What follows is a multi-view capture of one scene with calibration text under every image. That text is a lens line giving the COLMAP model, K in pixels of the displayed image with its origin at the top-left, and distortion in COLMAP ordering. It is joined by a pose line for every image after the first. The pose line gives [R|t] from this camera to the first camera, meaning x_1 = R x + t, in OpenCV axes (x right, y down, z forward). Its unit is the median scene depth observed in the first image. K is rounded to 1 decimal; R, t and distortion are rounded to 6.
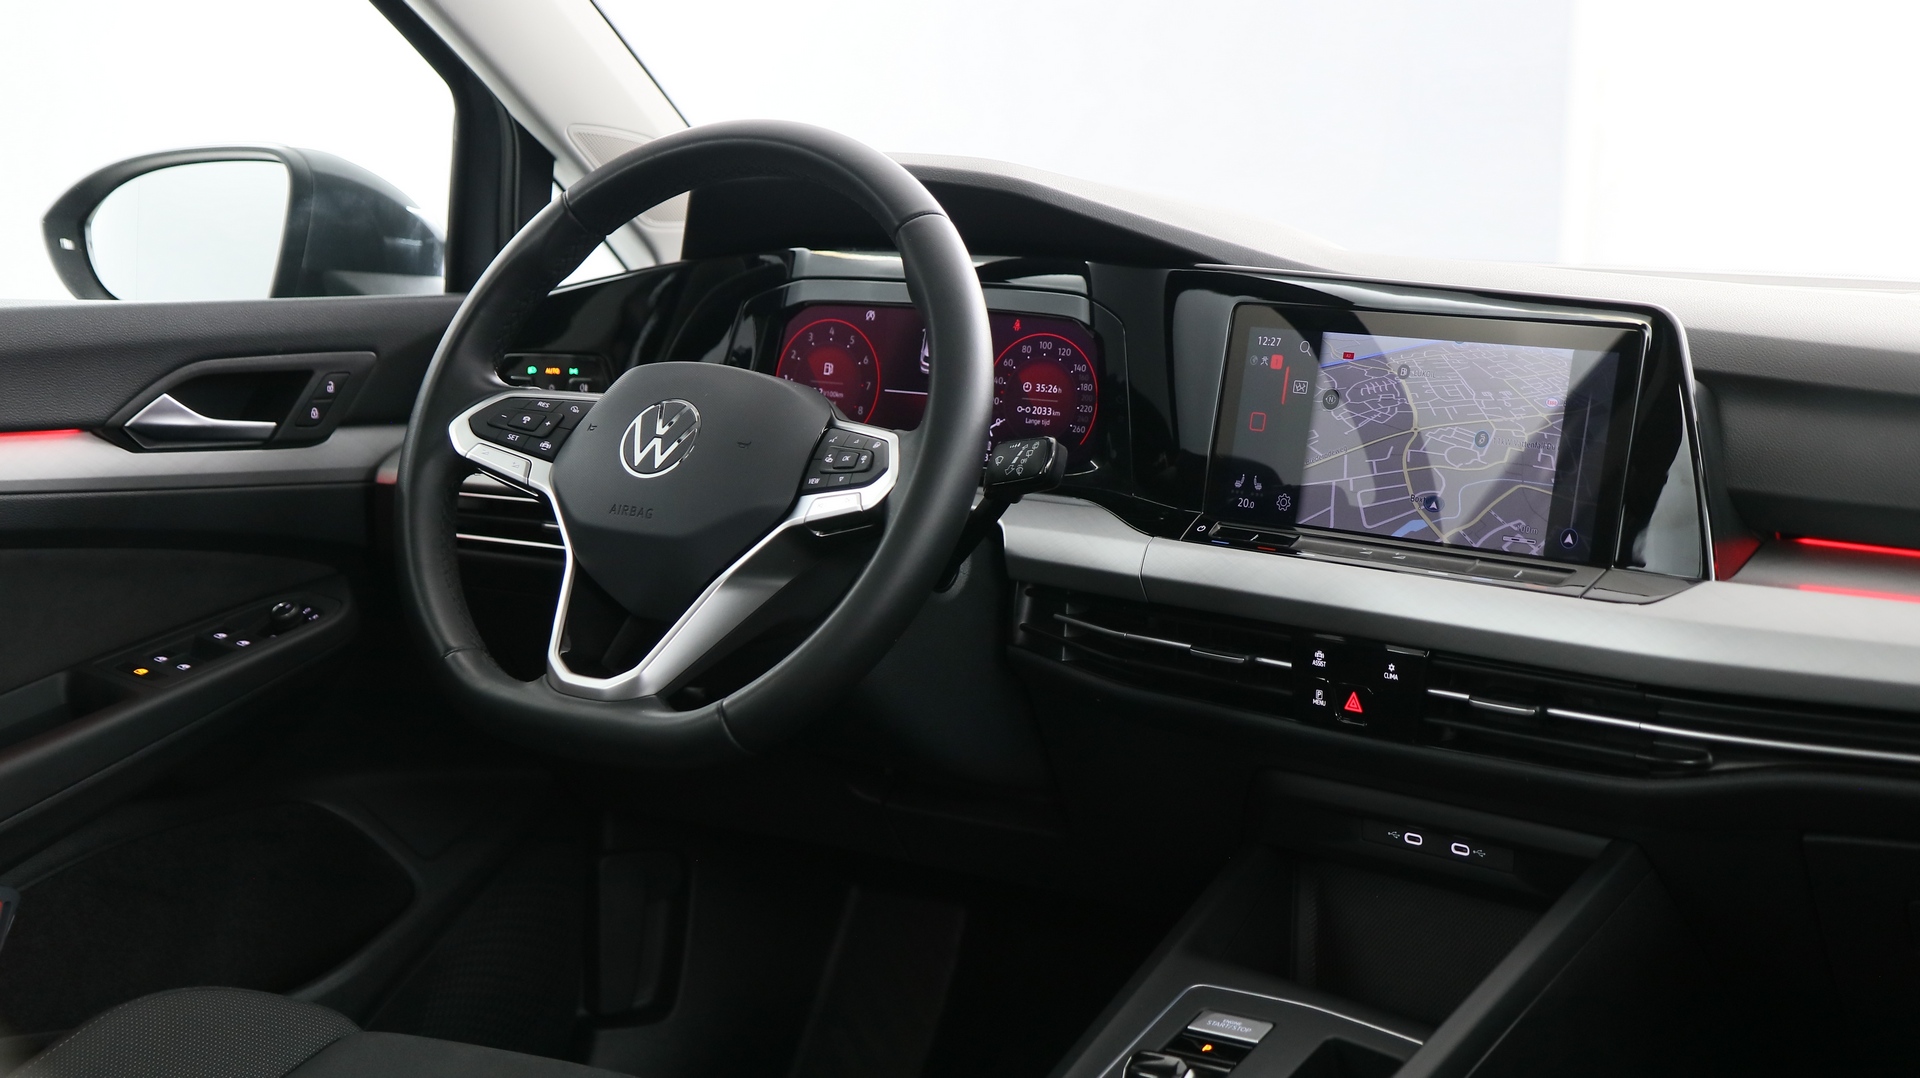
lens RADIAL K [[2818.7, 0, 960.0], [0, 2818.7, 539.0], [0, 0, 1]] dist [0.011009, 0.031639]
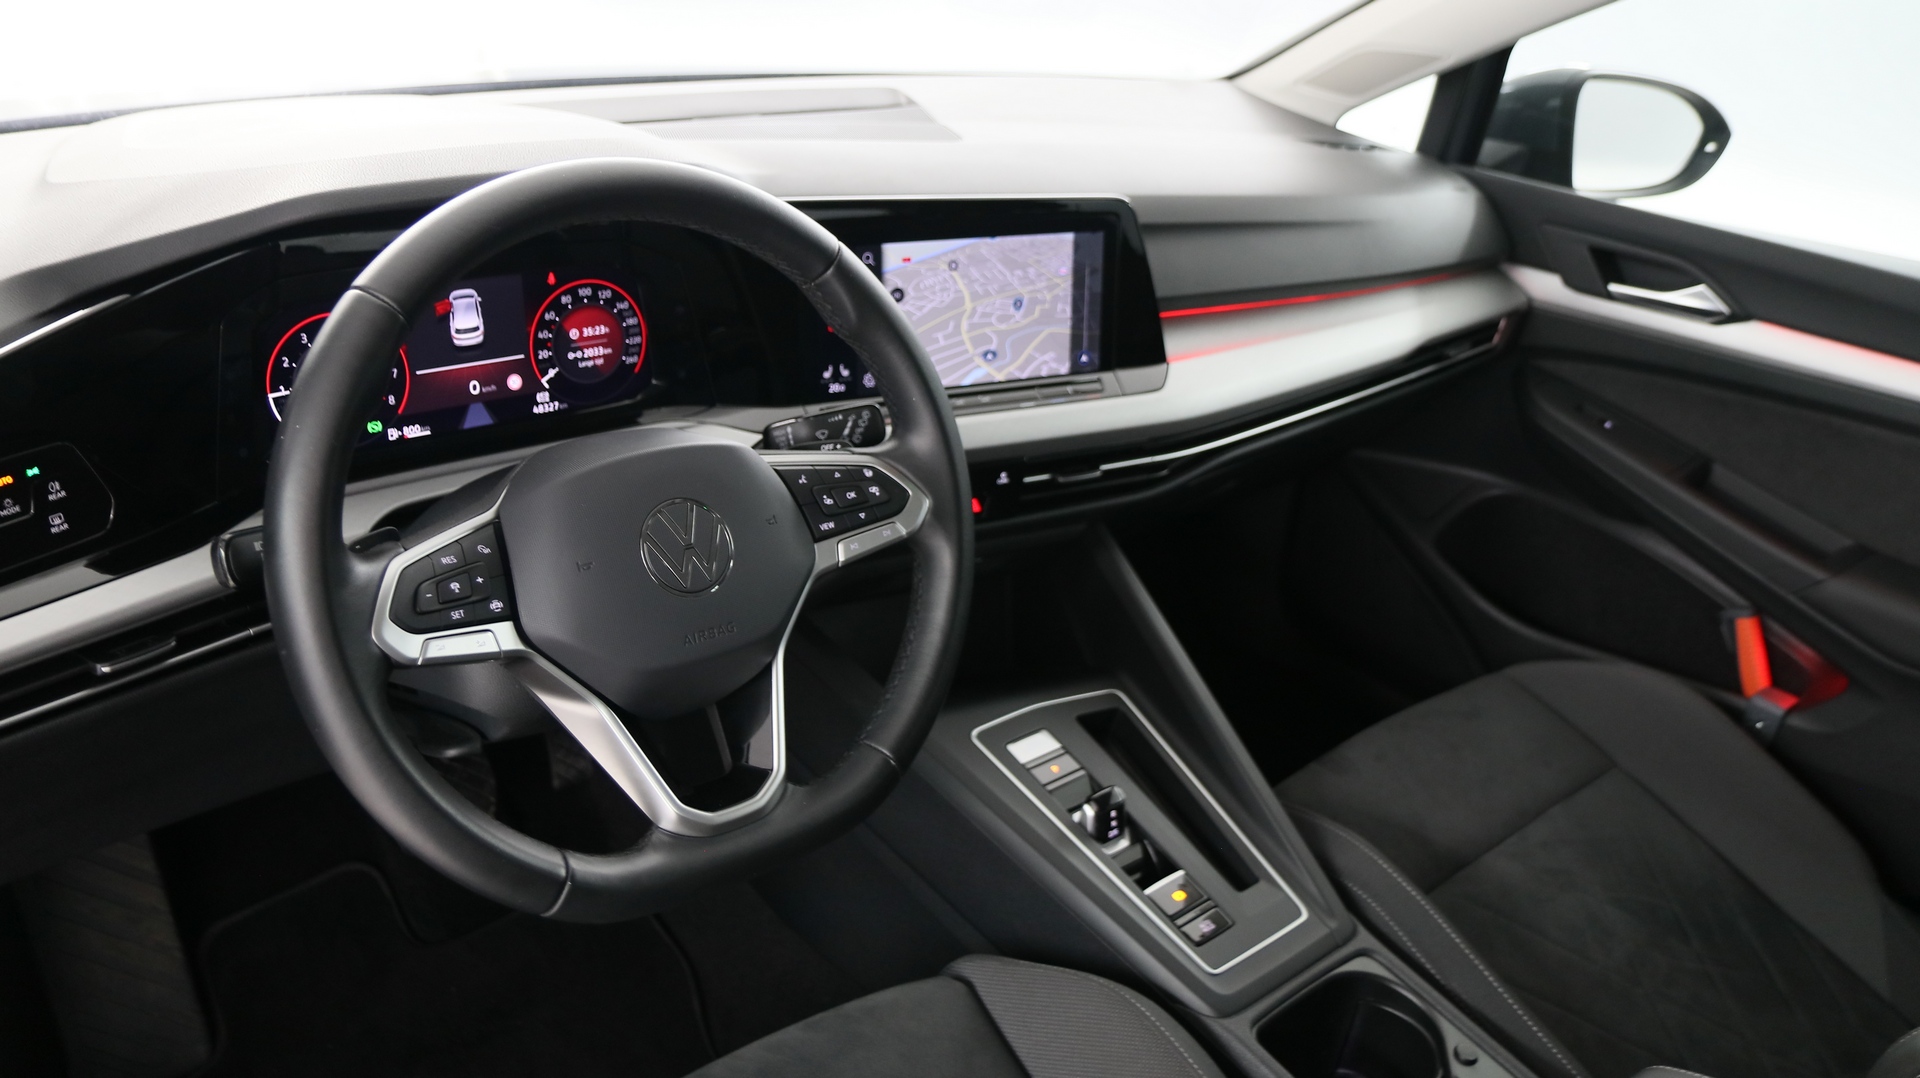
lens RADIAL K [[1466.4, 0, 960.0], [0, 1466.4, 539.0], [0, 0, 1]] dist [-0.000145, 0.012419]
pose [[0.280626, -0.431026, 0.857593, -0.456968], [0.041990, 0.898154, 0.437671, -0.227479], [-0.958898, -0.086812, 0.270144, 0.727569]]
